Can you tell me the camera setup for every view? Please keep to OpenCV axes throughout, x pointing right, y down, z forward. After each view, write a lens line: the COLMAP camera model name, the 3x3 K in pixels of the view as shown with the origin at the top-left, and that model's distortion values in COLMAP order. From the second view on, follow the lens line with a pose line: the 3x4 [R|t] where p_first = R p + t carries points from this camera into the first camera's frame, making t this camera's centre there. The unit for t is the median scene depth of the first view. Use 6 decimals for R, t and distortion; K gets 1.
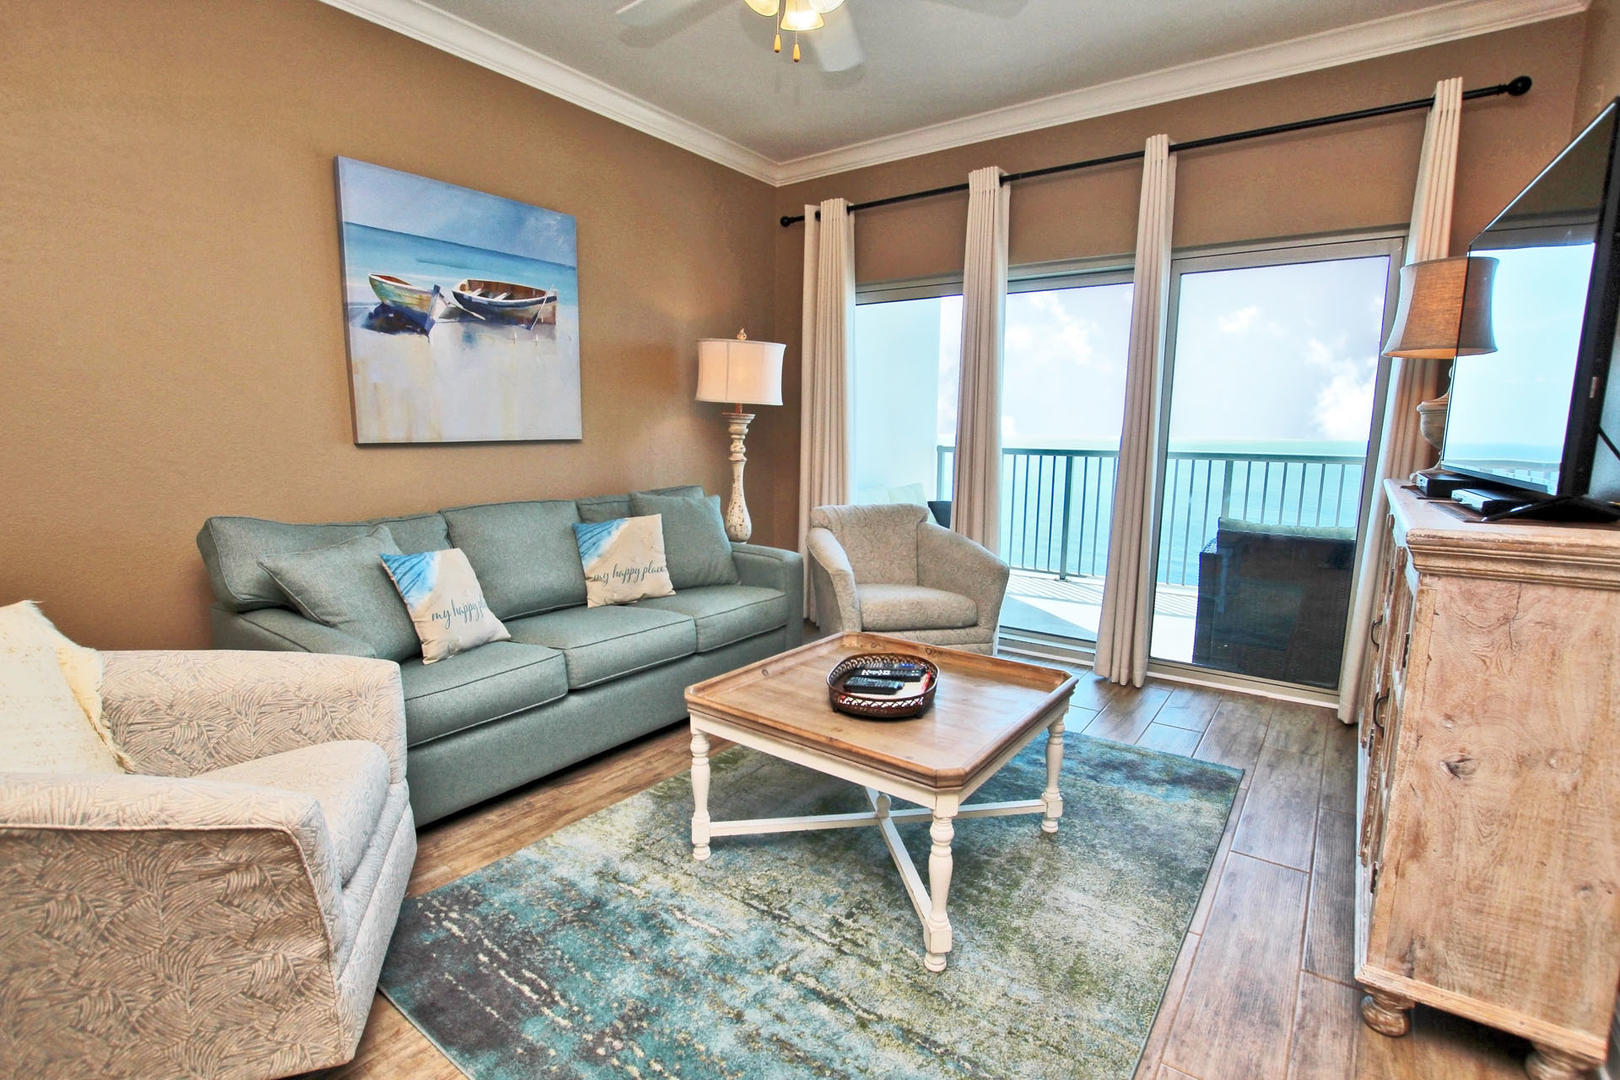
lens RADIAL K [[746.1, 0, 806.7], [0, 746.1, 544.1], [0, 0, 1]] dist [-0.013726, 0.000616]
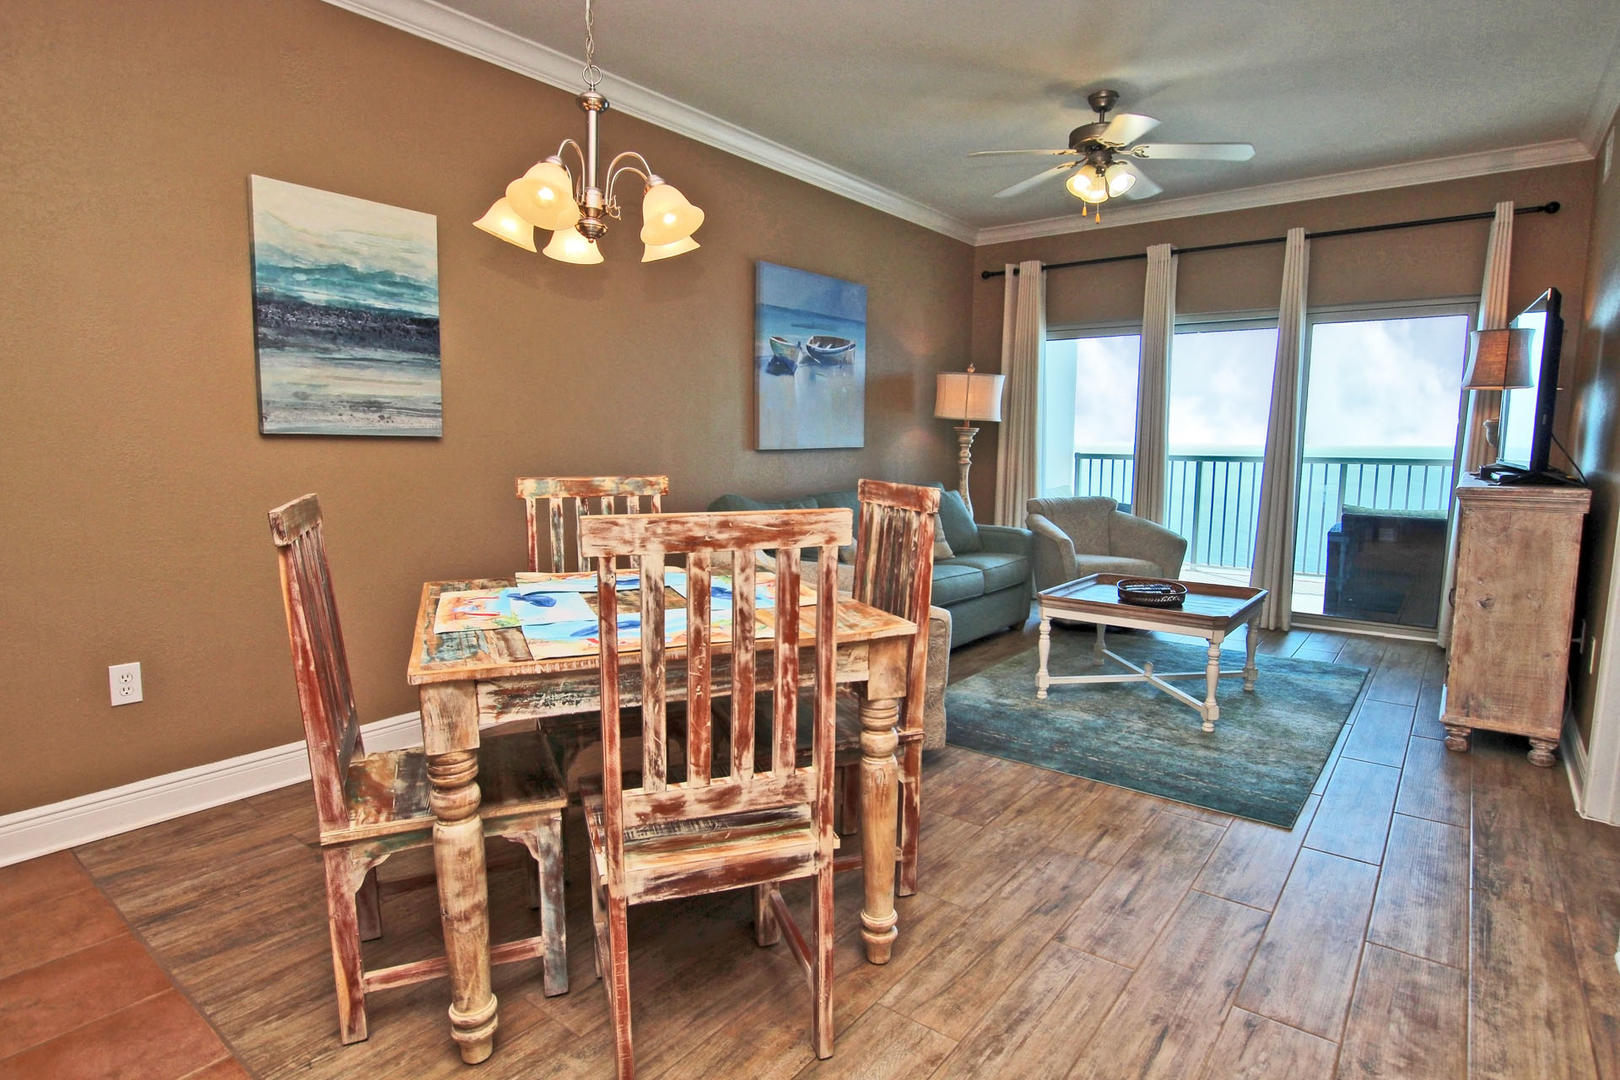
lens RADIAL K [[872.5, 0, 808.8], [0, 872.5, 546.0], [0, 0, 1]] dist [0.006096, -0.001560]
pose [[0.999908, -0.001003, -0.013541, -0.467354], [0.000606, 0.999572, -0.029259, 0.102669], [0.013565, 0.029248, 0.999480, -0.707395]]
